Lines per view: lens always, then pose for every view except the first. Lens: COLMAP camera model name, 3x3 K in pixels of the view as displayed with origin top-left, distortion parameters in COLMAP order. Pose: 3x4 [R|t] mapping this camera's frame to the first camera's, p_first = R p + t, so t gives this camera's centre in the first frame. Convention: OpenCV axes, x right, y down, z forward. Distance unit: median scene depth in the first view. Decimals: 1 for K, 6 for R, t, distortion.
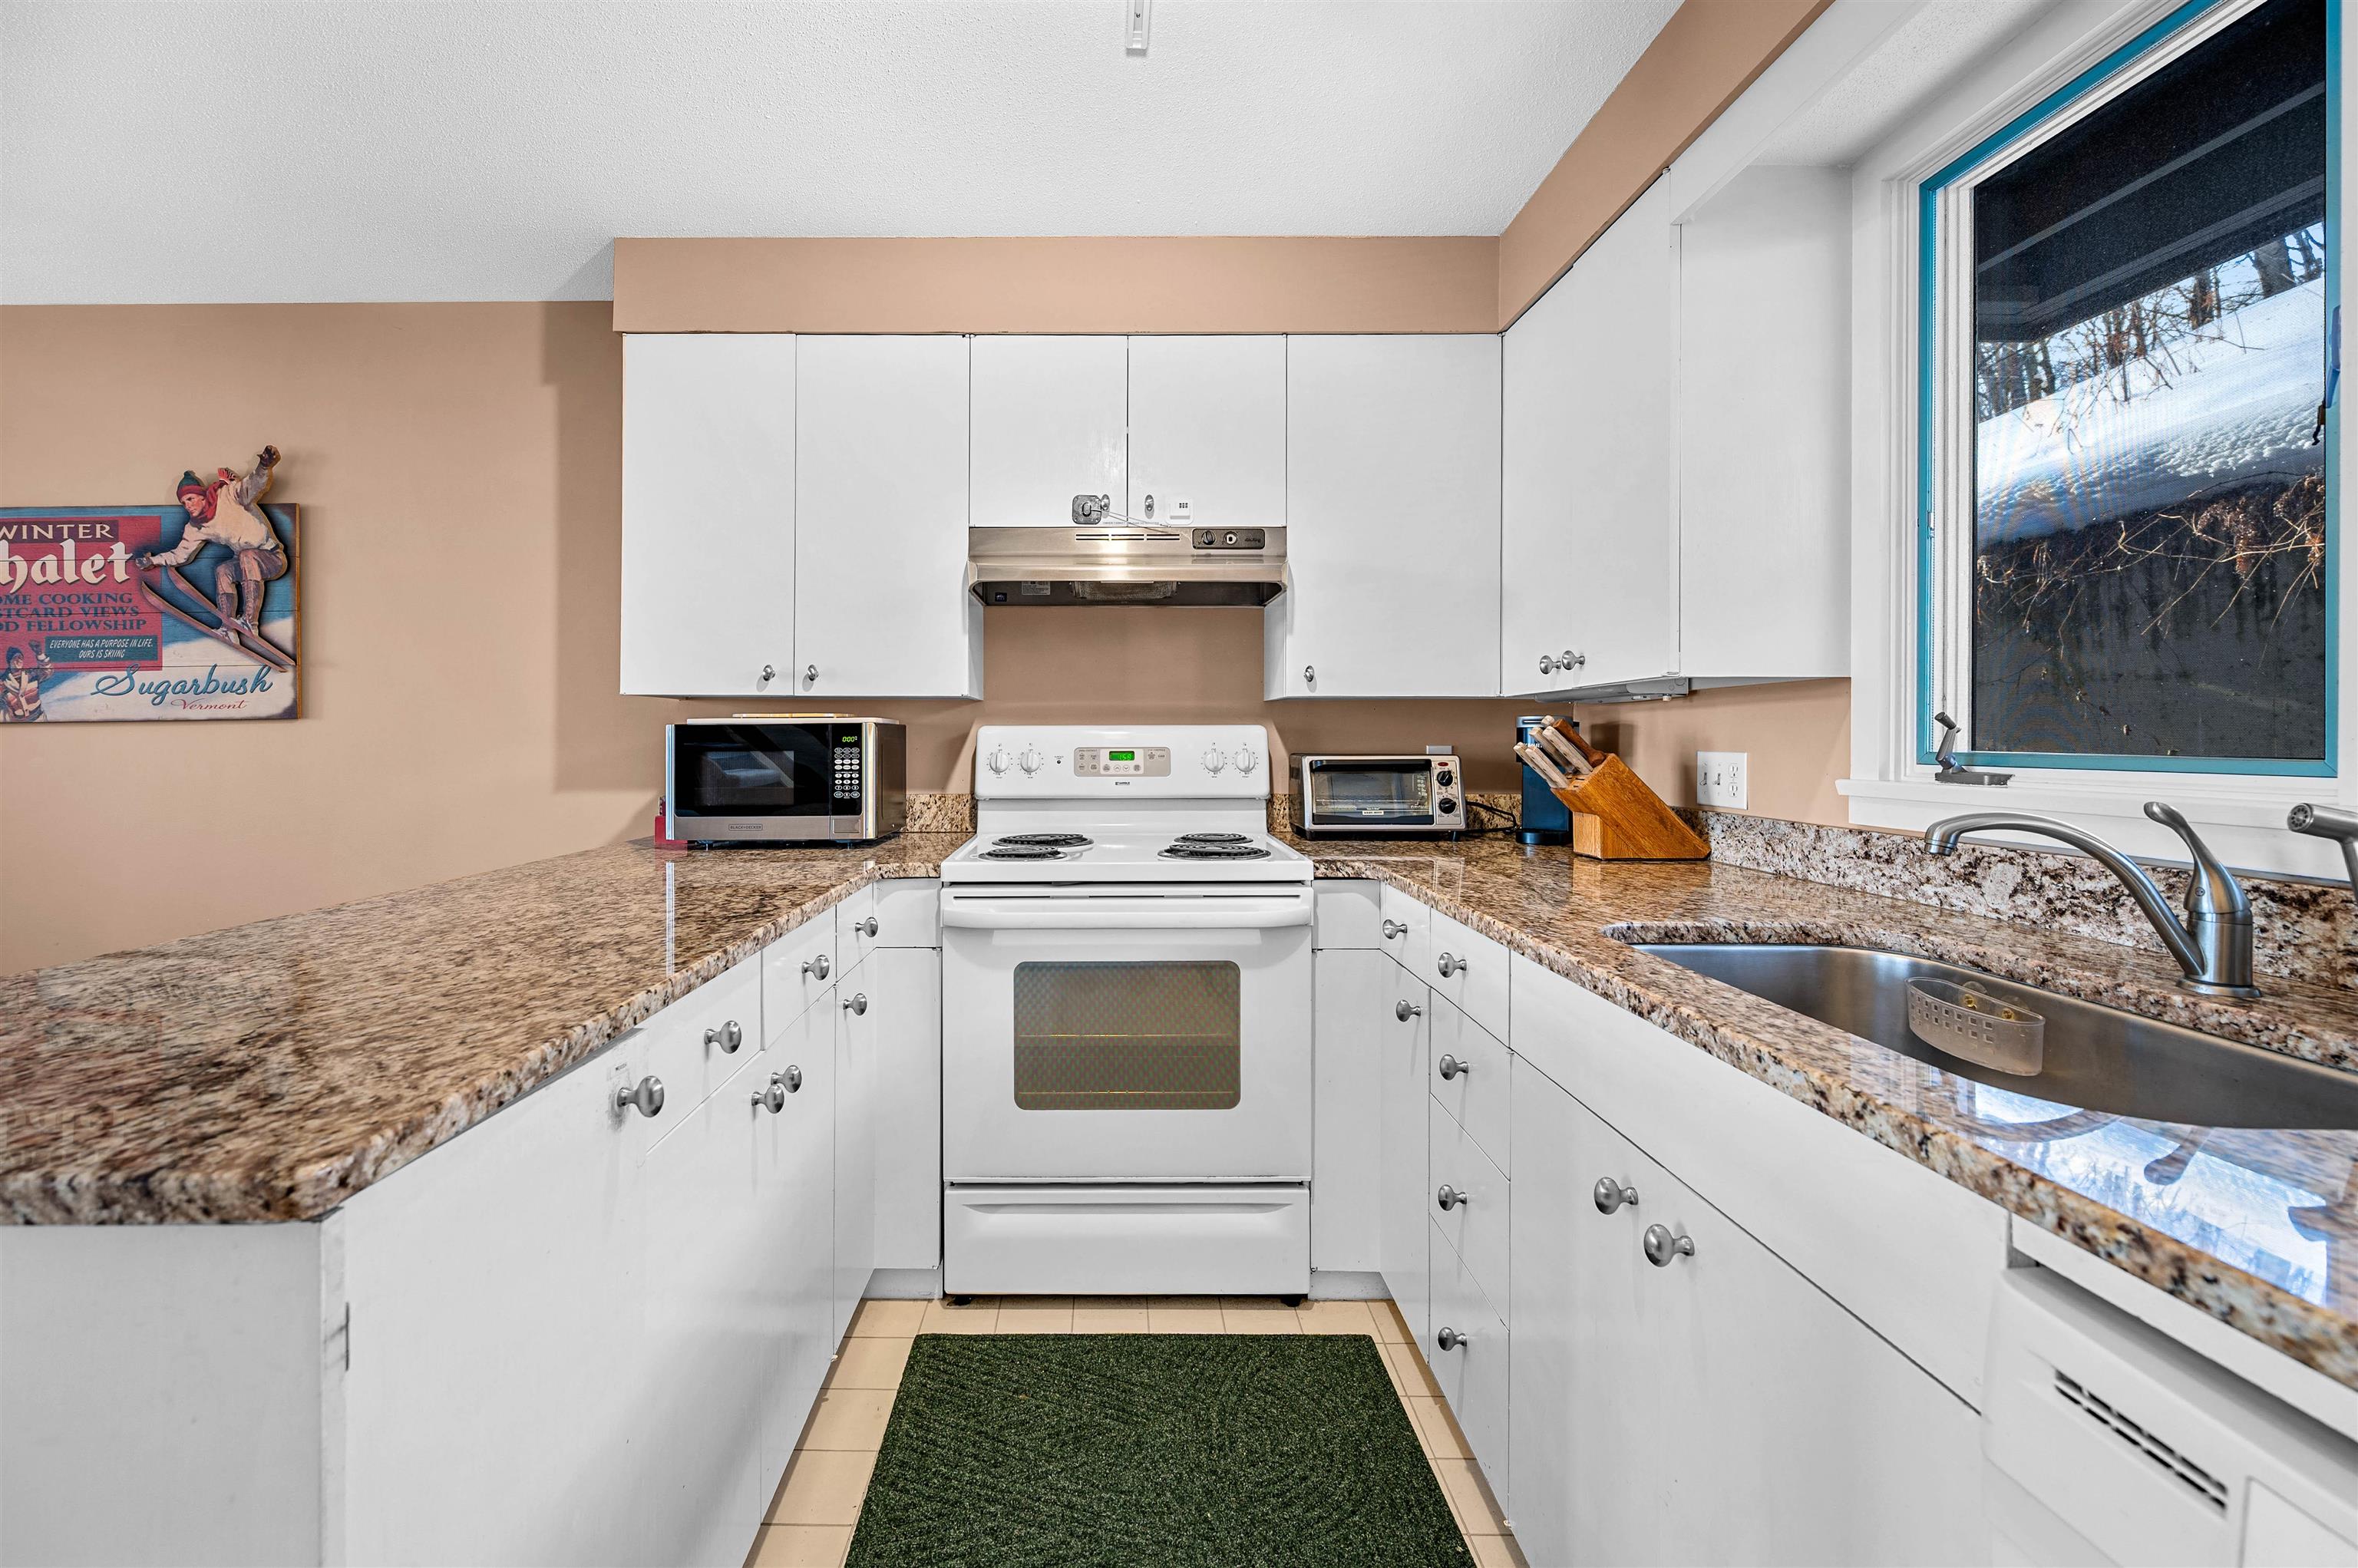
lens RADIAL K [[988.7, 0, 1131.2], [0, 988.7, 738.9], [0, 0, 1]] dist [0.000068, 0.000082]
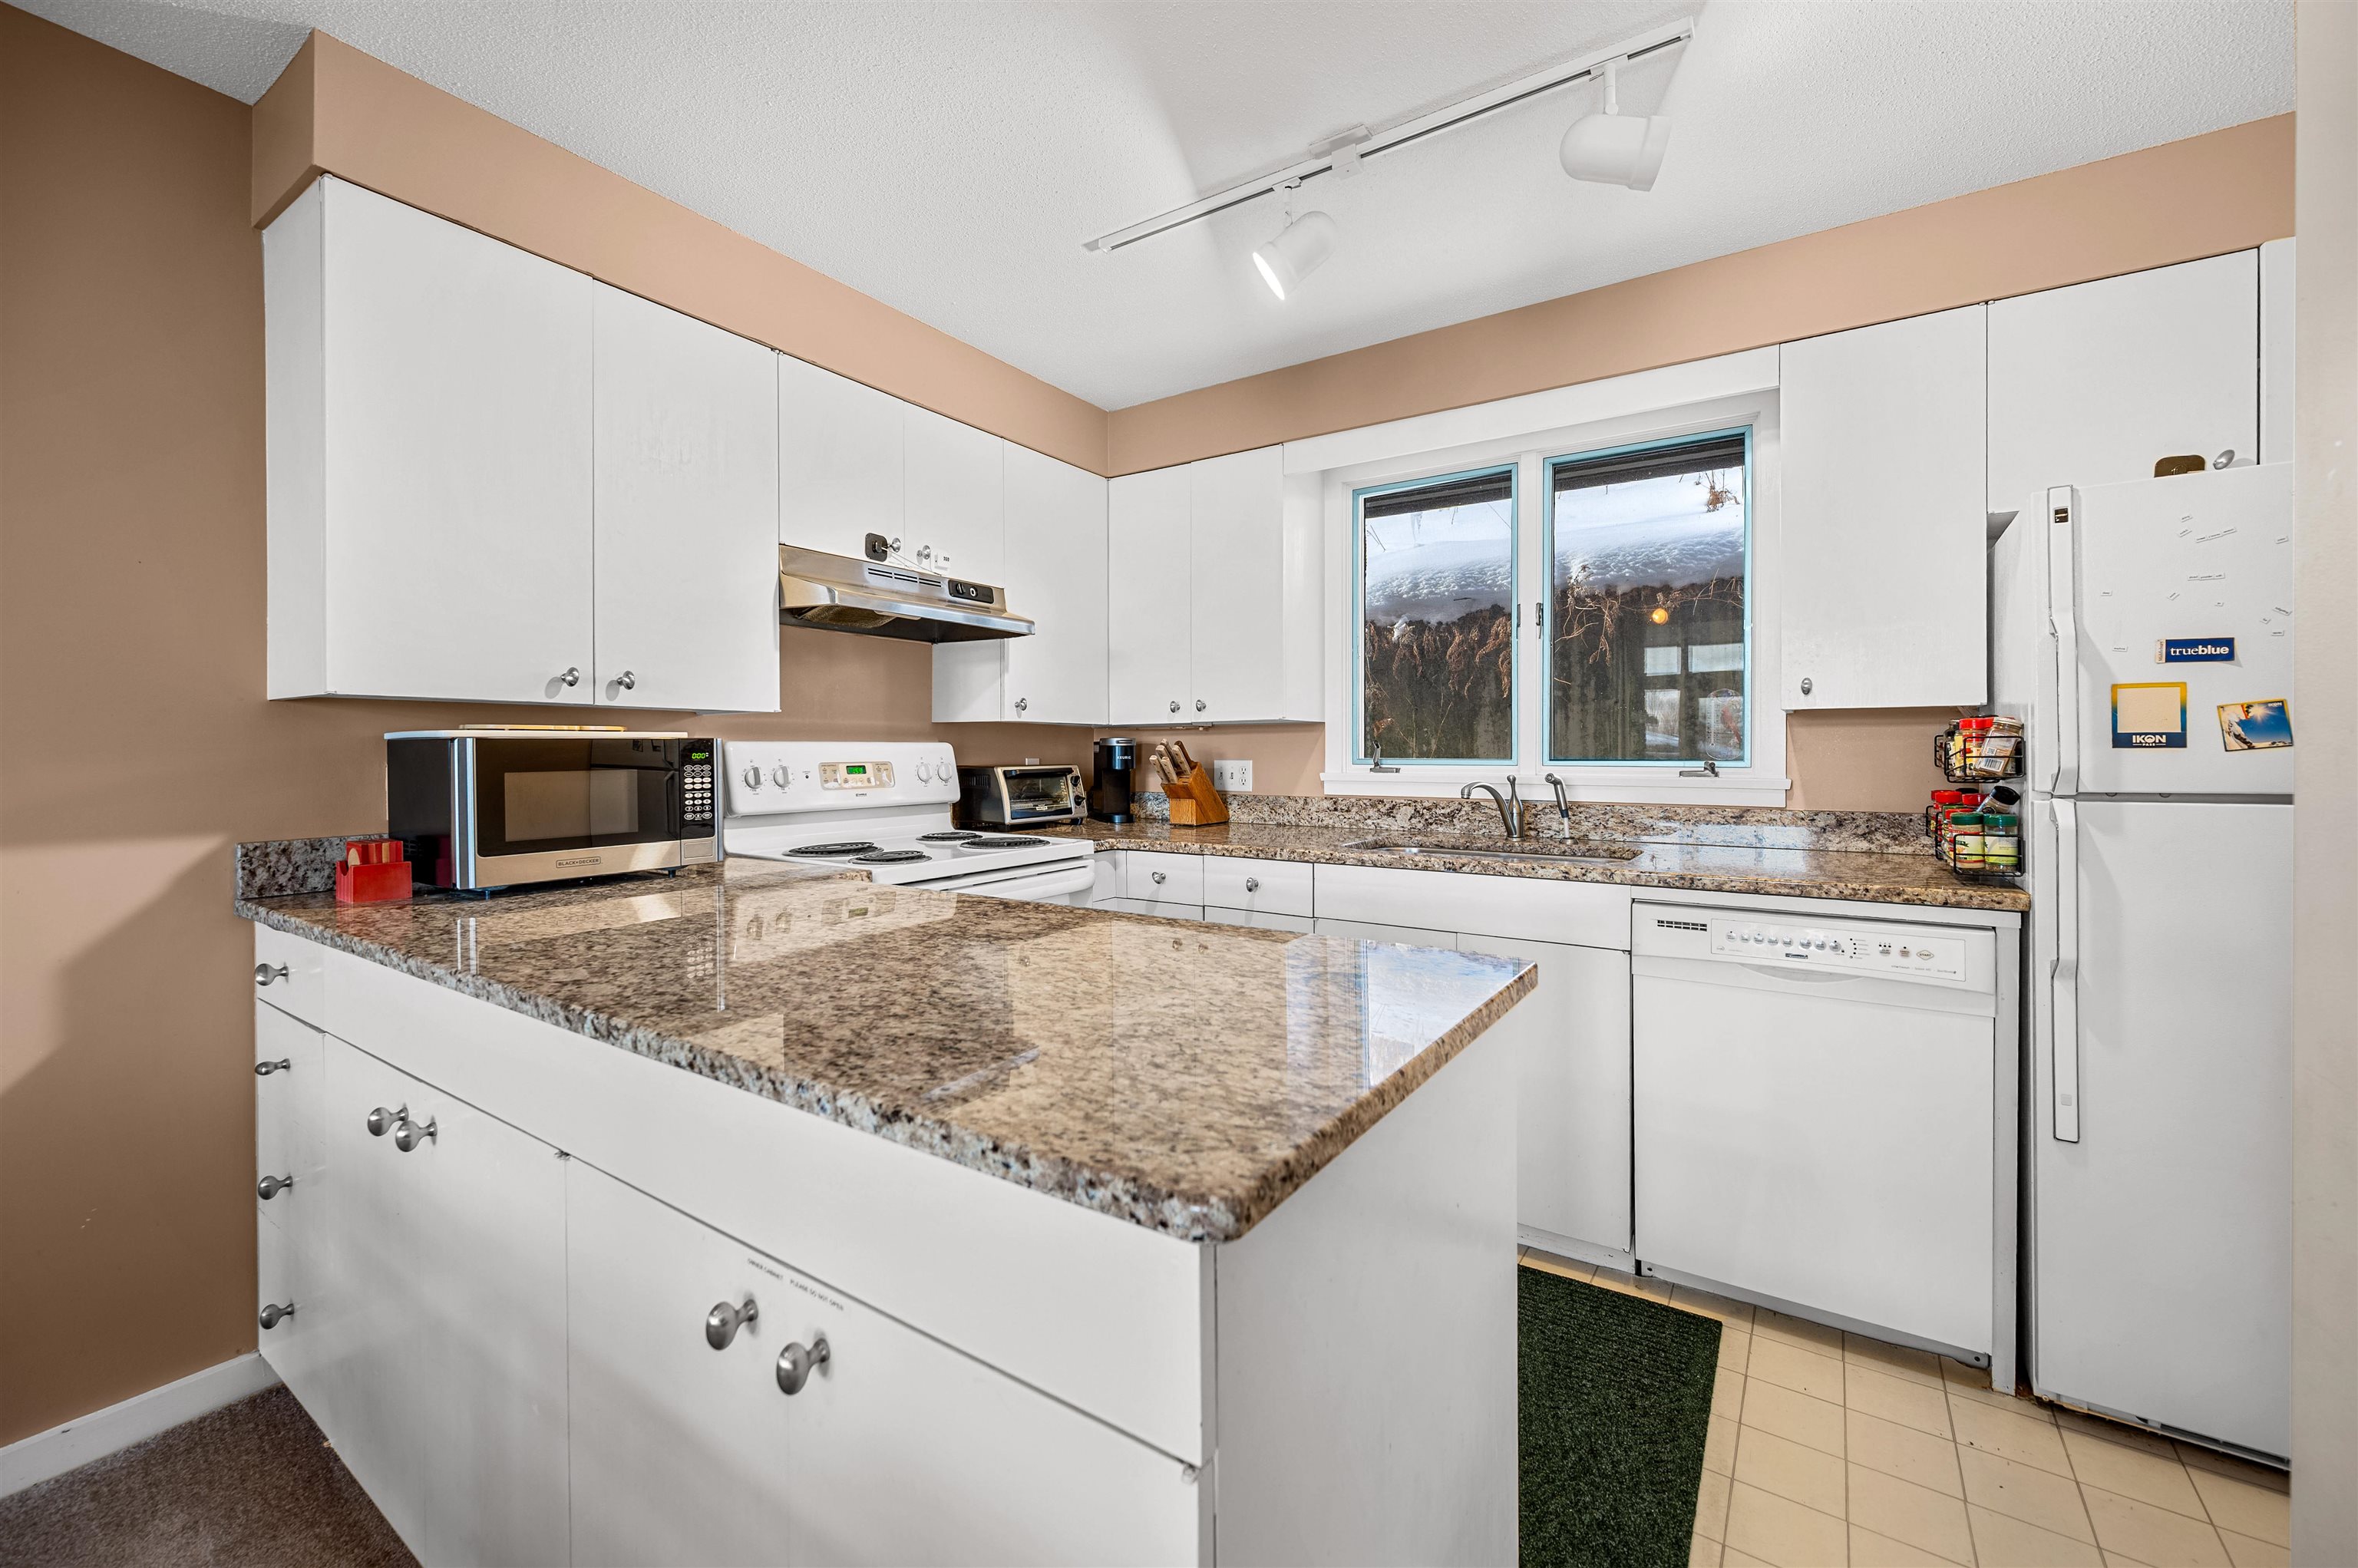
lens RADIAL K [[933.2, 0, 1180.1], [0, 933.2, 764.3], [0, 0, 1]] dist [0.000173, -0.000002]
pose [[0.551747, -0.013316, 0.833905, -0.739509], [0.003098, 0.999898, 0.013917, -0.002474], [-0.834006, -0.005095, 0.551732, 0.141266]]
